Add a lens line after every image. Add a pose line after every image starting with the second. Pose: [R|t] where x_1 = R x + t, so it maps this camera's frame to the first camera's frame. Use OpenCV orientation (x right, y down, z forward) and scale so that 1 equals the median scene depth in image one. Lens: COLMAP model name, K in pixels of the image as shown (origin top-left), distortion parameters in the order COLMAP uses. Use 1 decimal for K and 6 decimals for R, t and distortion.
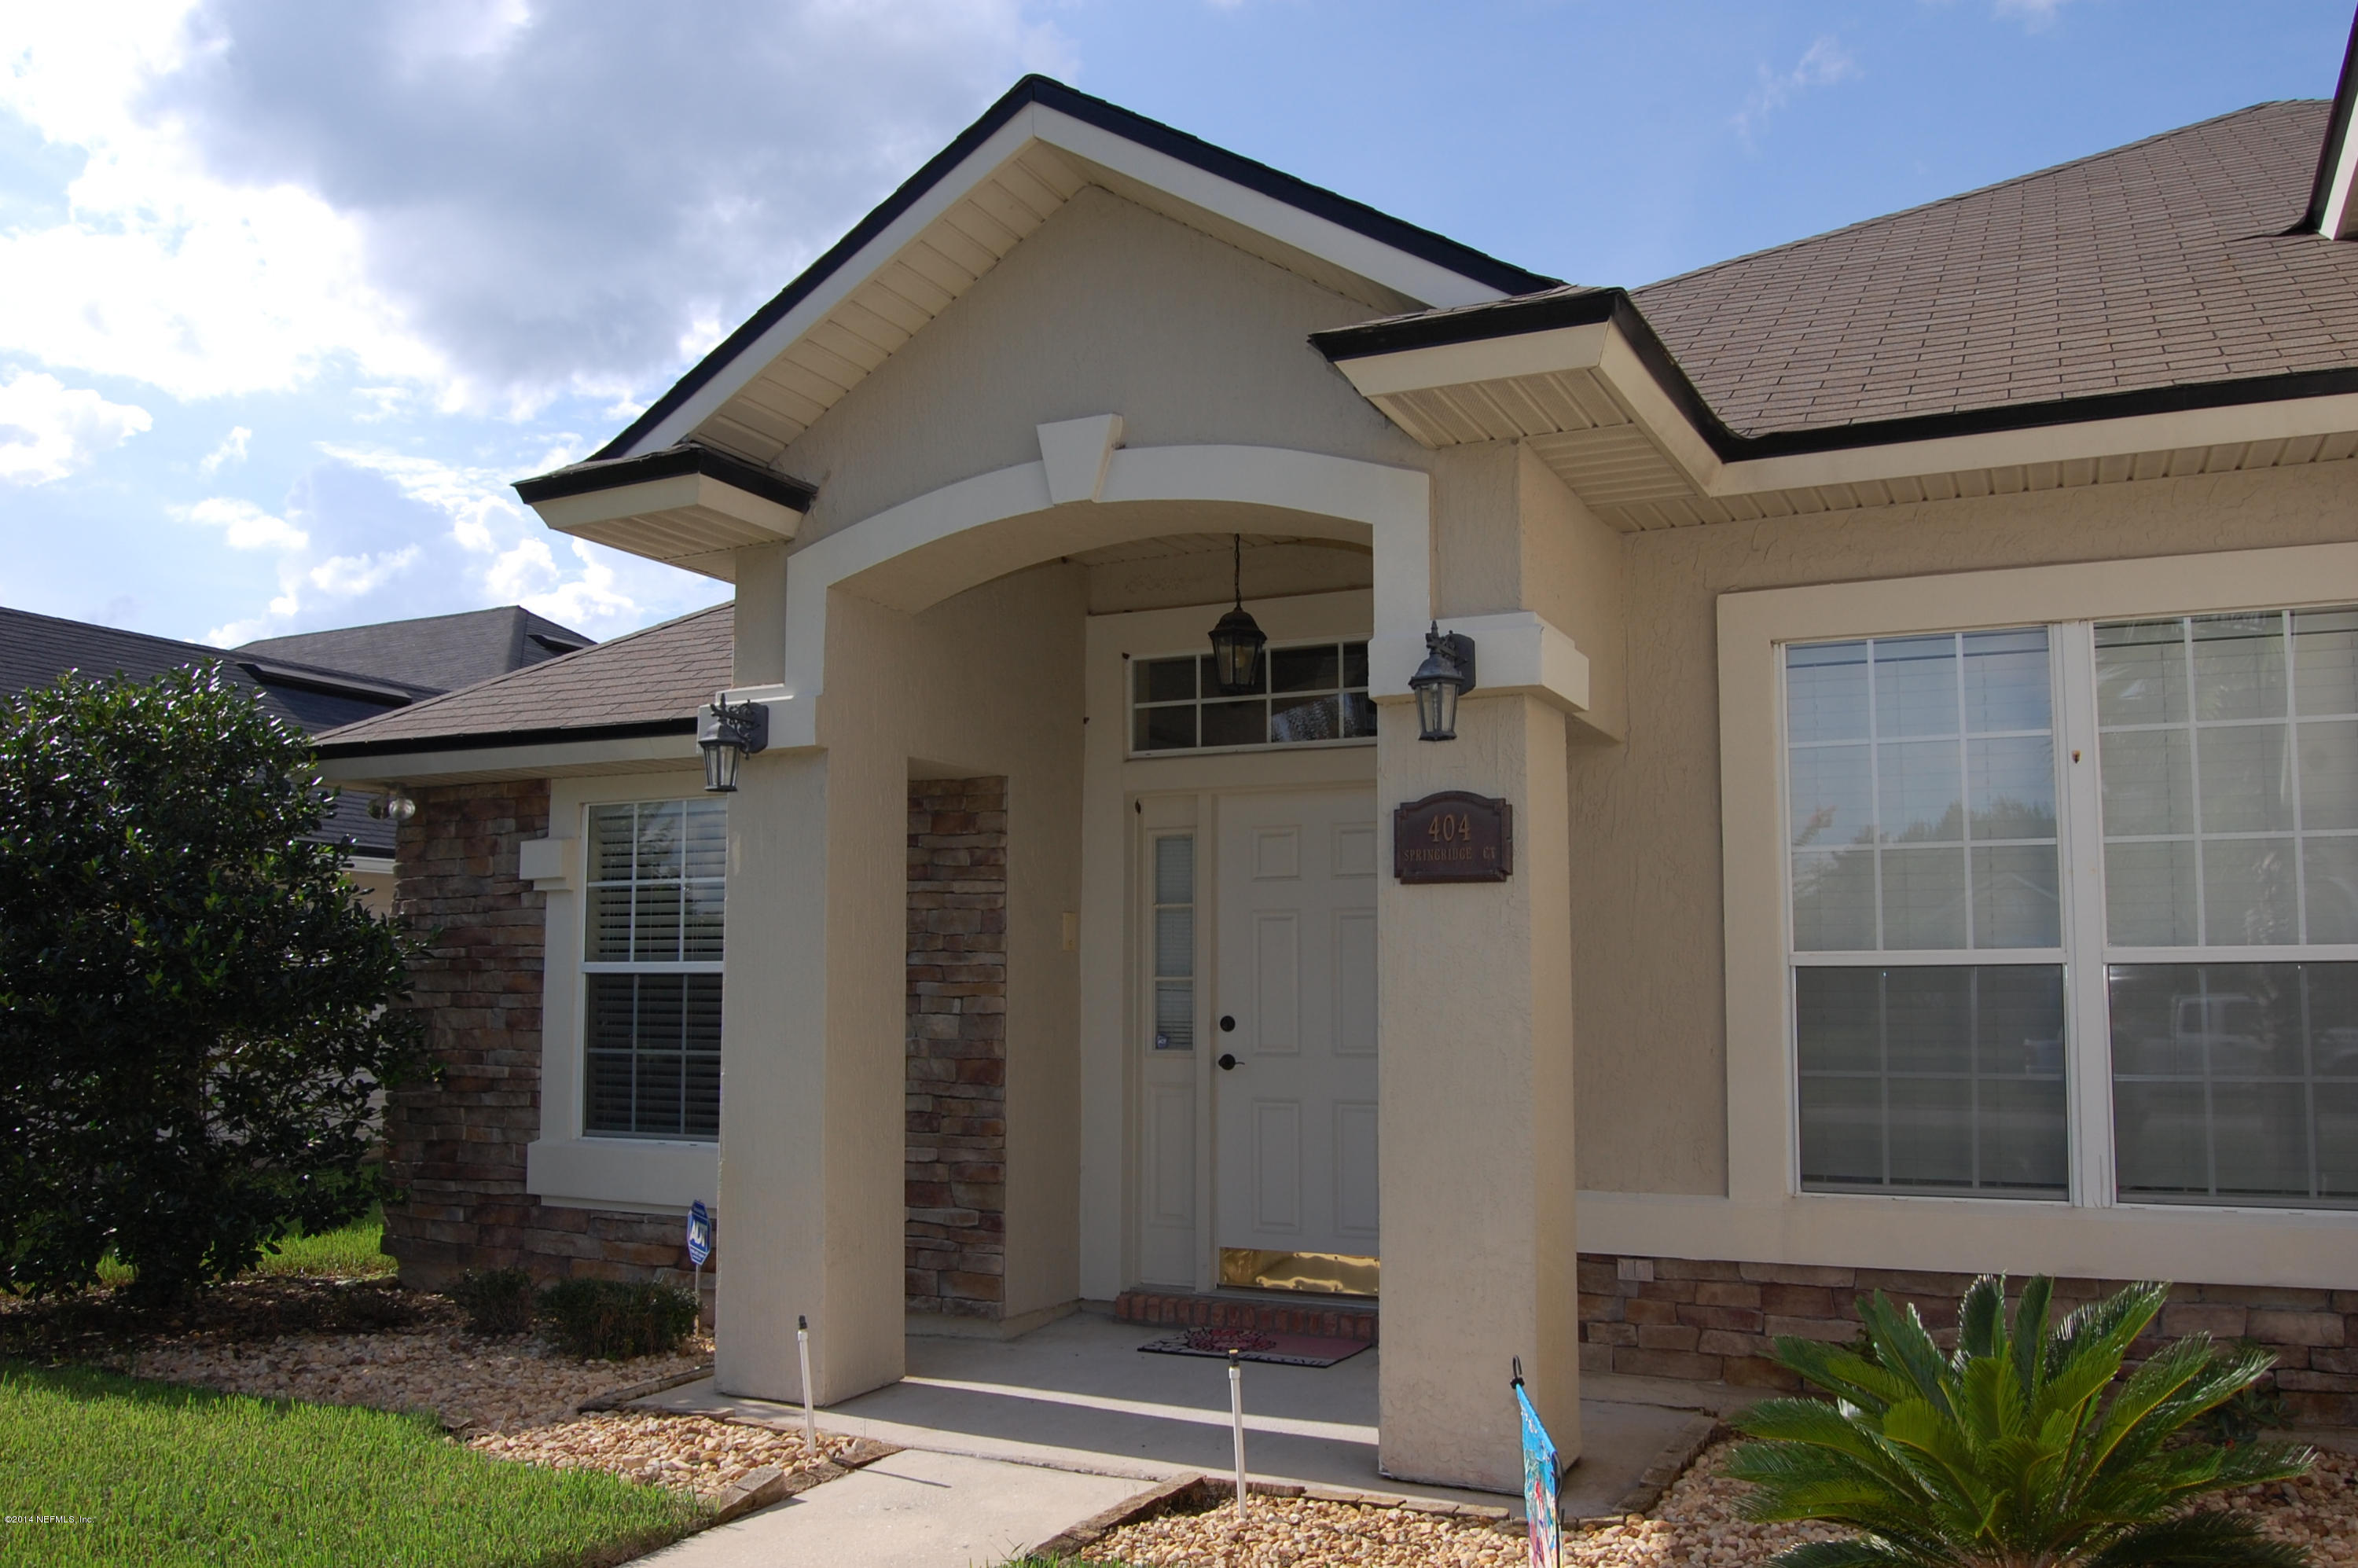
lens RADIAL K [[1849.1, 0, 1213.5], [0, 1849.1, 812.0], [0, 0, 1]] dist [-0.093611, 0.040026]
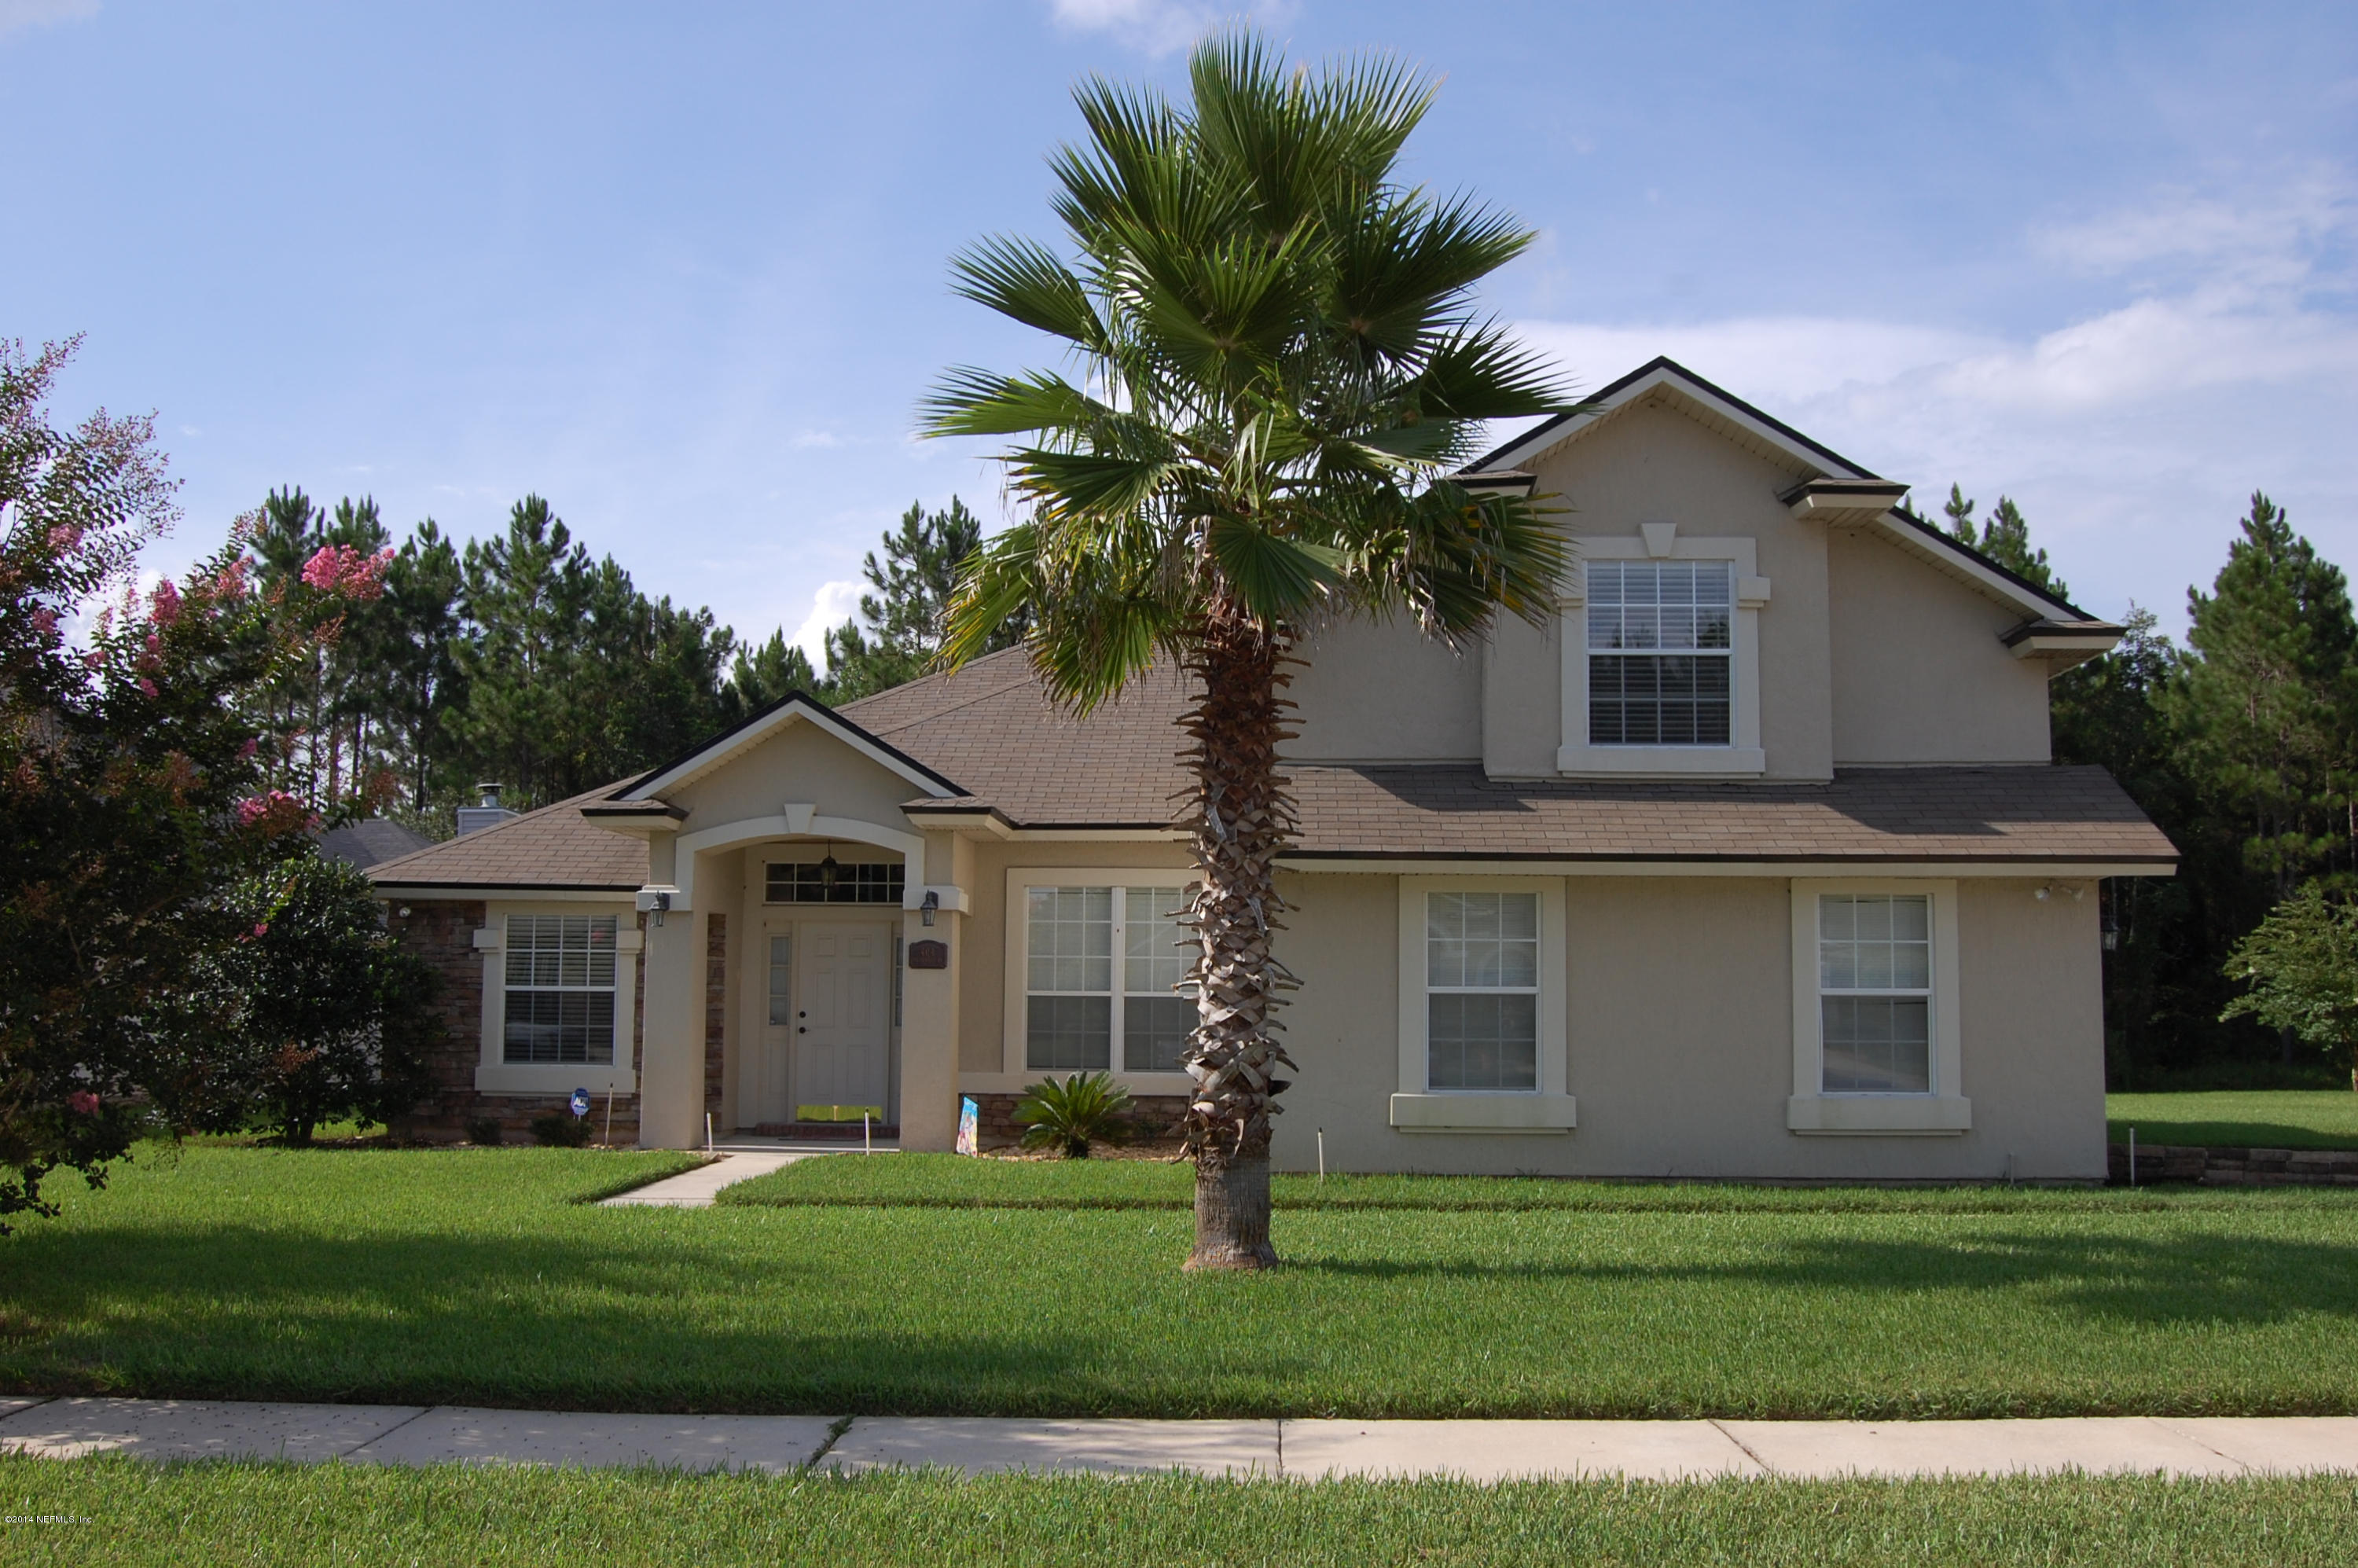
lens RADIAL K [[2085.2, 0, 1180.1], [0, 2085.2, 789.9], [0, 0, 1]] dist [-0.078965, 0.025891]
pose [[0.922315, 0.047632, 0.383493, -0.592238], [-0.045071, 0.998861, -0.015666, -0.160429], [-0.383803, -0.002835, 0.923411, -1.712641]]
